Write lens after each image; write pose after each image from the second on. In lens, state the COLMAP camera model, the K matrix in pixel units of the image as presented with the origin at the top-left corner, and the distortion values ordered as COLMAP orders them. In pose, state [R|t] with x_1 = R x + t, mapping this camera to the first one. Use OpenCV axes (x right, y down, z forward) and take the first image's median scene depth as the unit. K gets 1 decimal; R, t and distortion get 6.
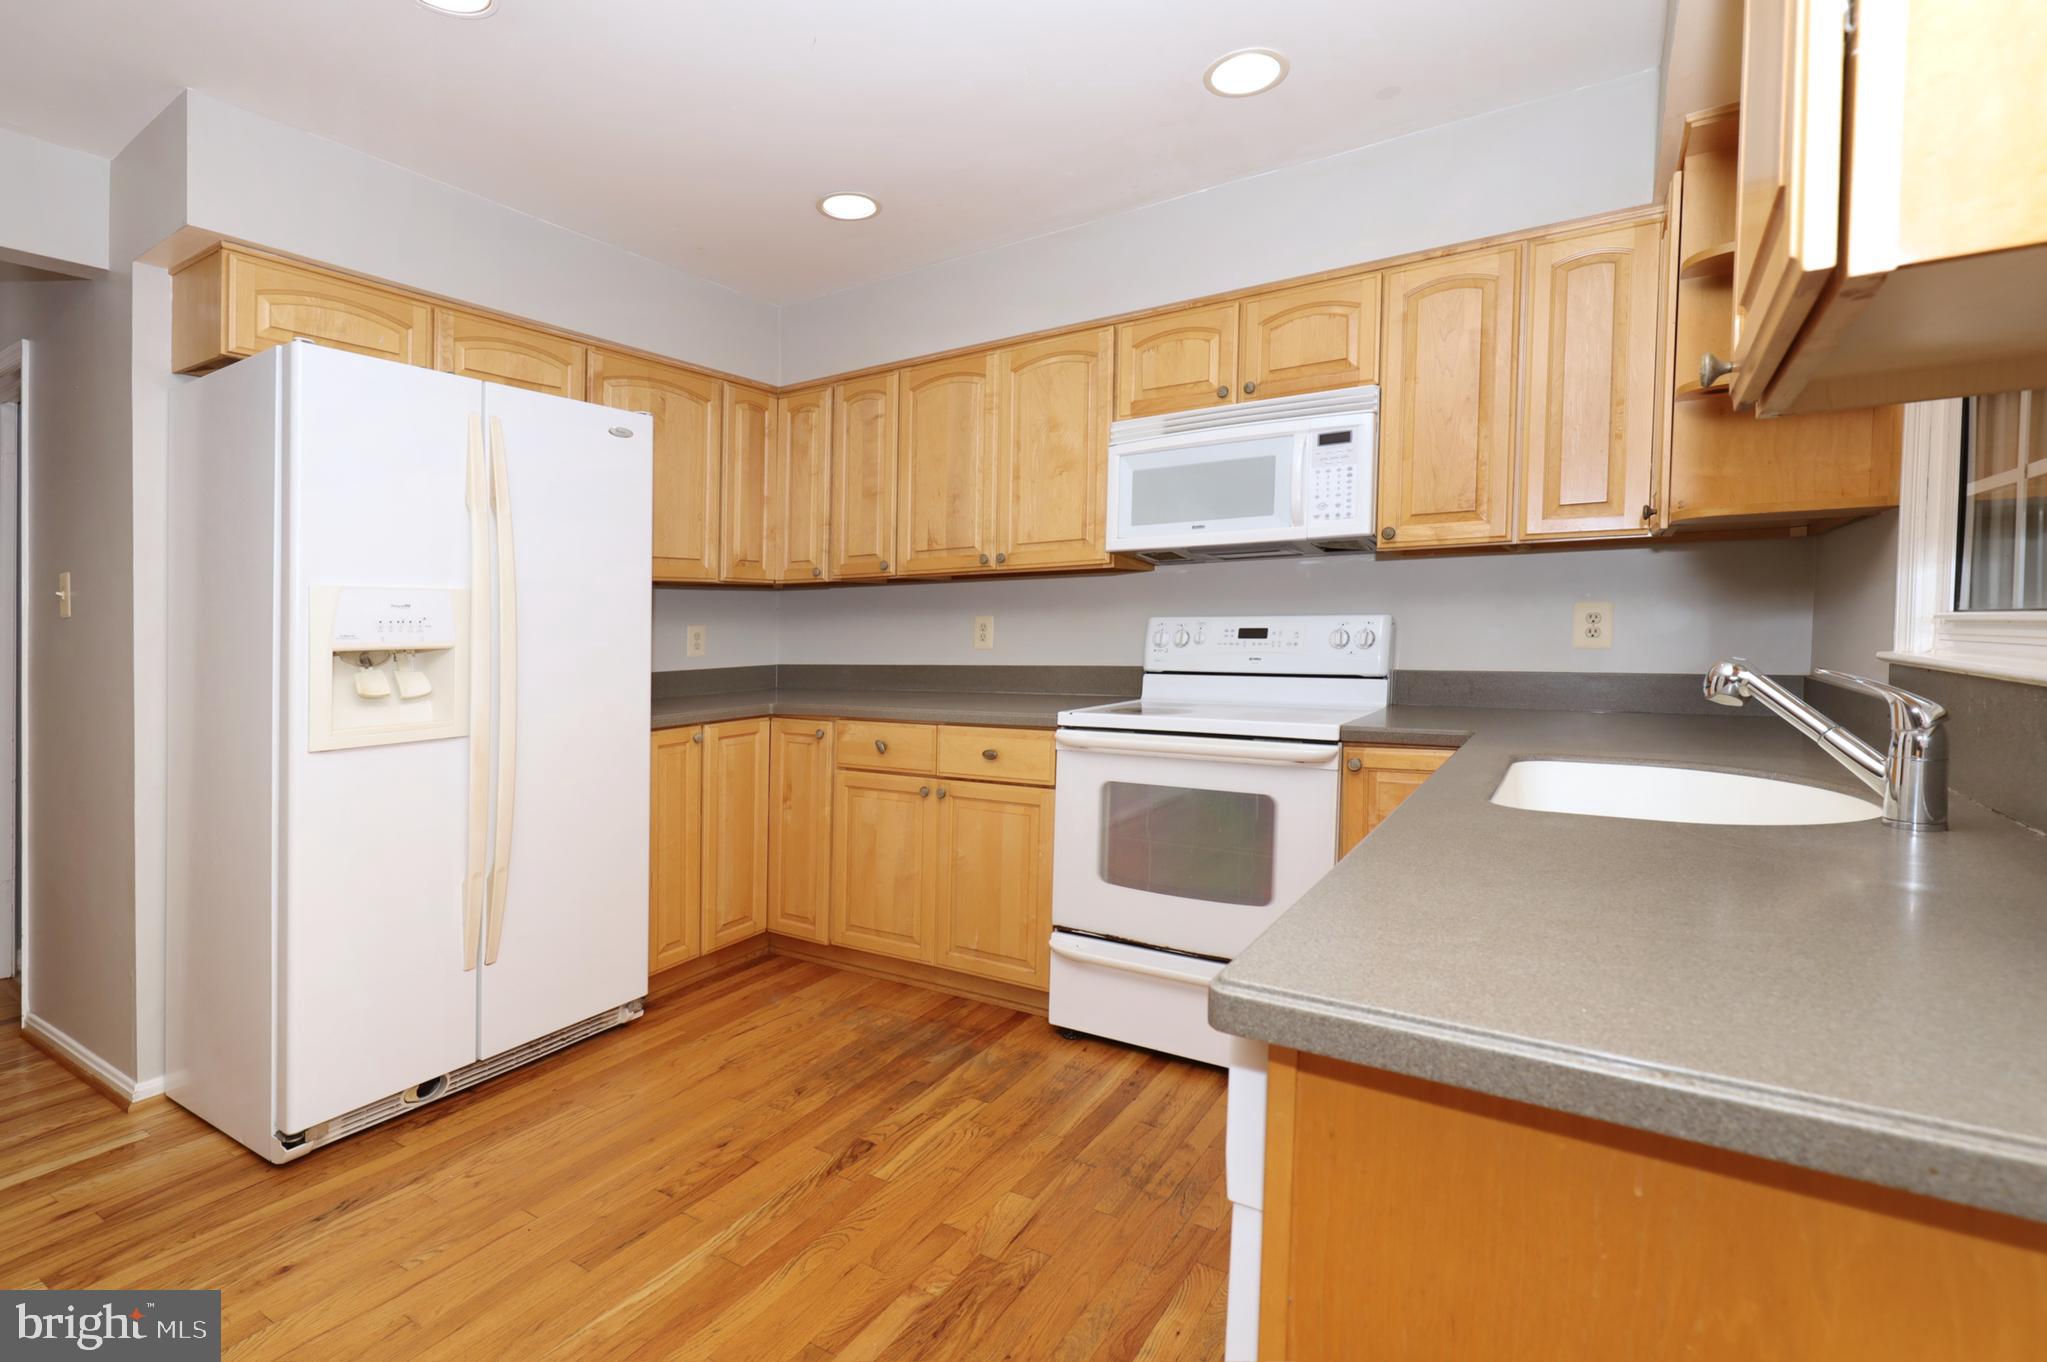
lens RADIAL K [[943.8, 0, 858.2], [0, 943.8, 682.7], [0, 0, 1]] dist [0.001156, -0.000670]
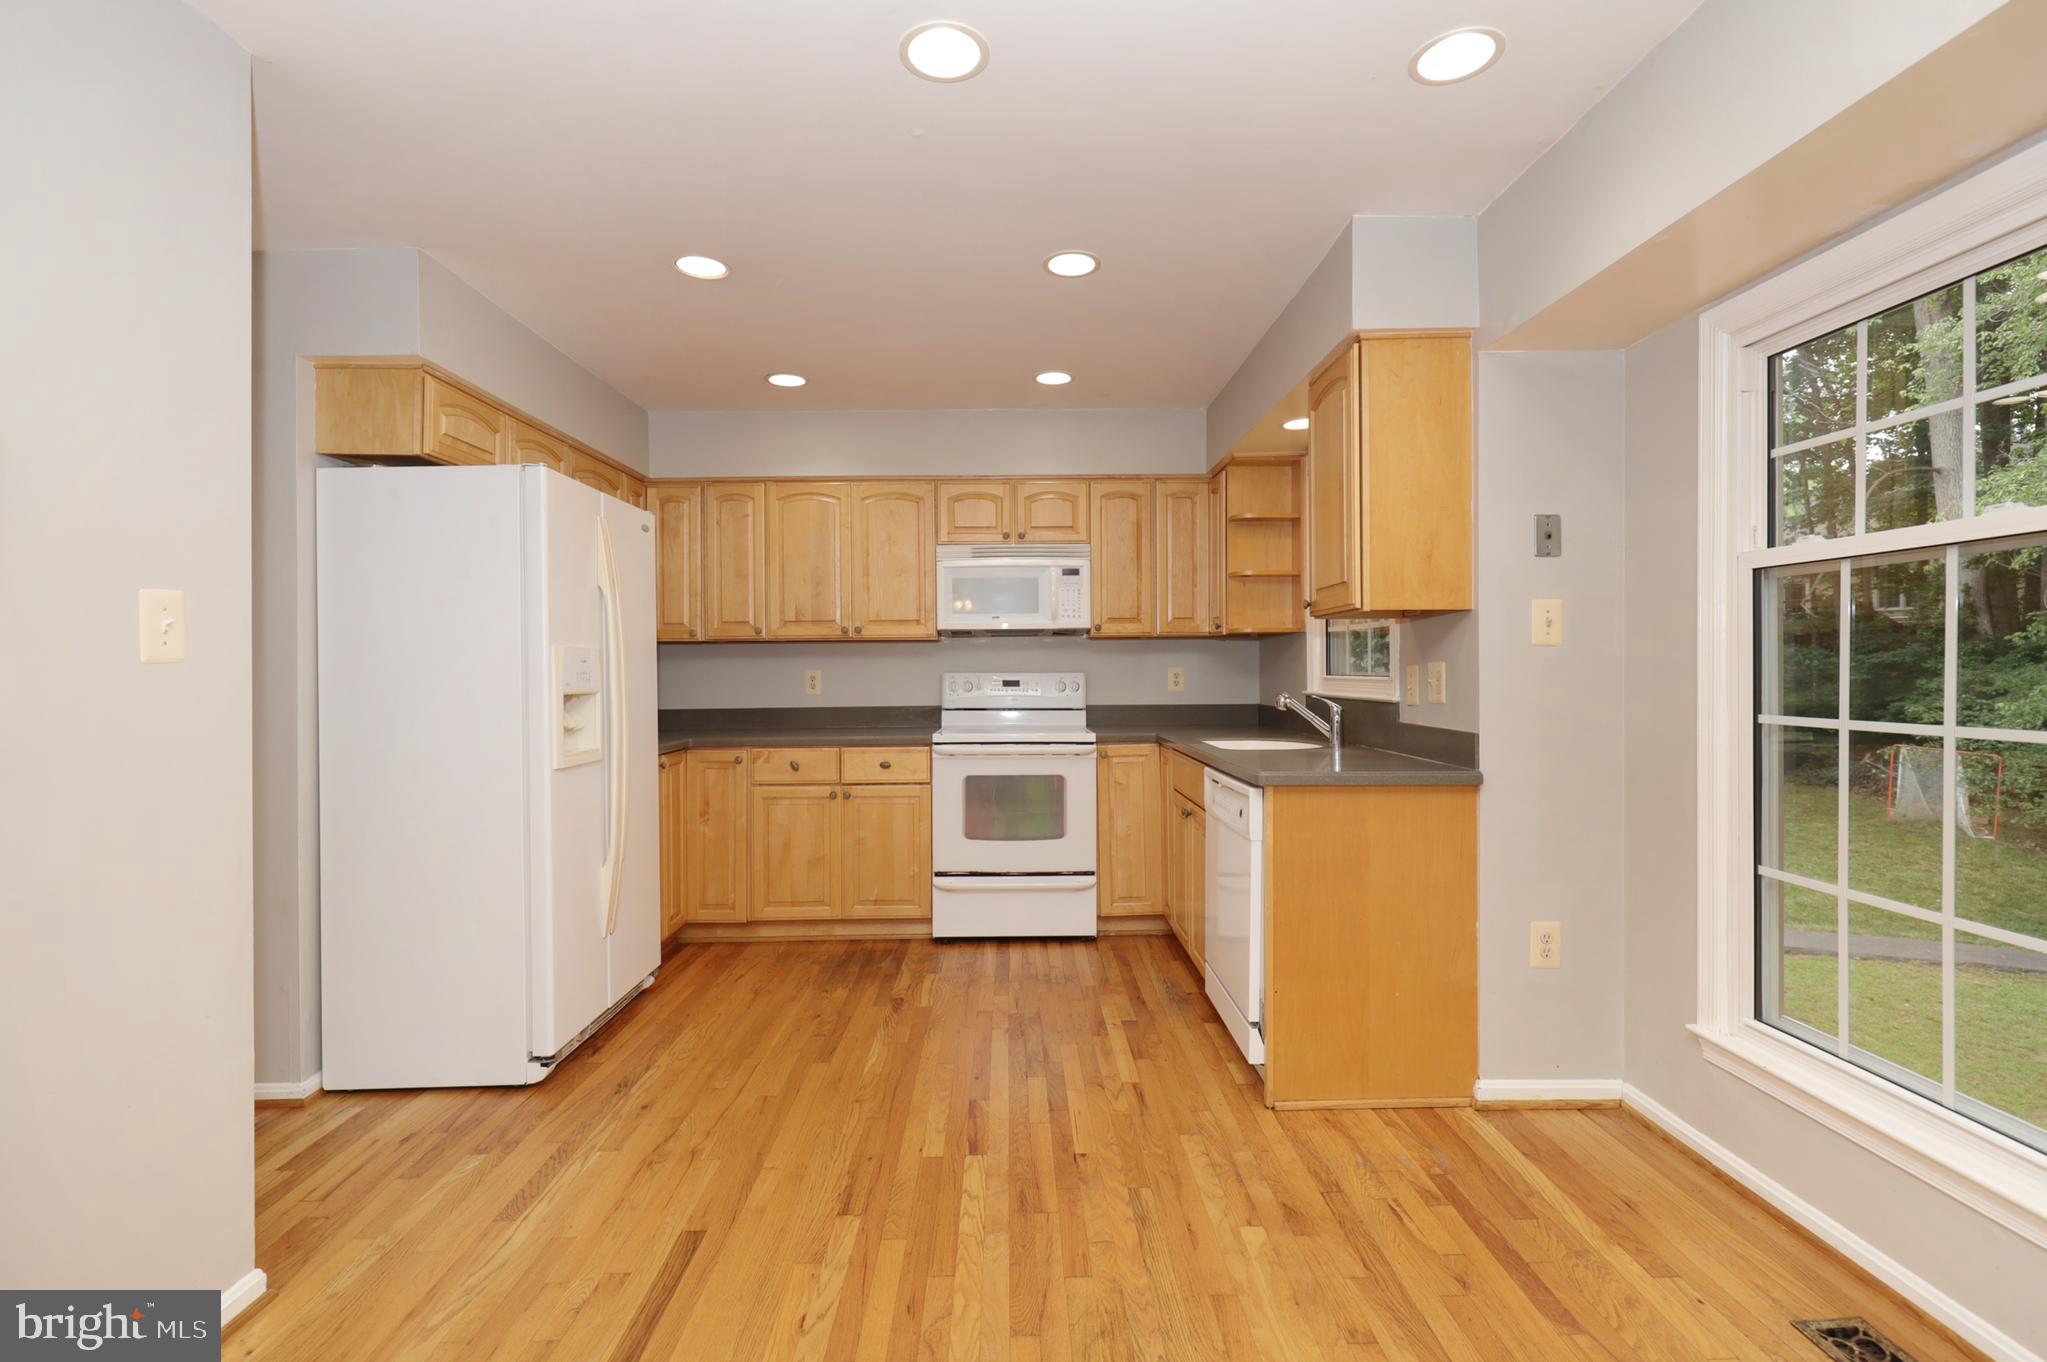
lens RADIAL K [[926.6, 0, 1025.6], [0, 926.6, 701.9], [0, 0, 1]] dist [0.000360, -0.000015]
pose [[0.809658, -0.009821, 0.586820, -0.534924], [0.028765, 0.999322, -0.022964, 0.017326], [-0.586197, 0.035473, 0.809391, -0.309533]]
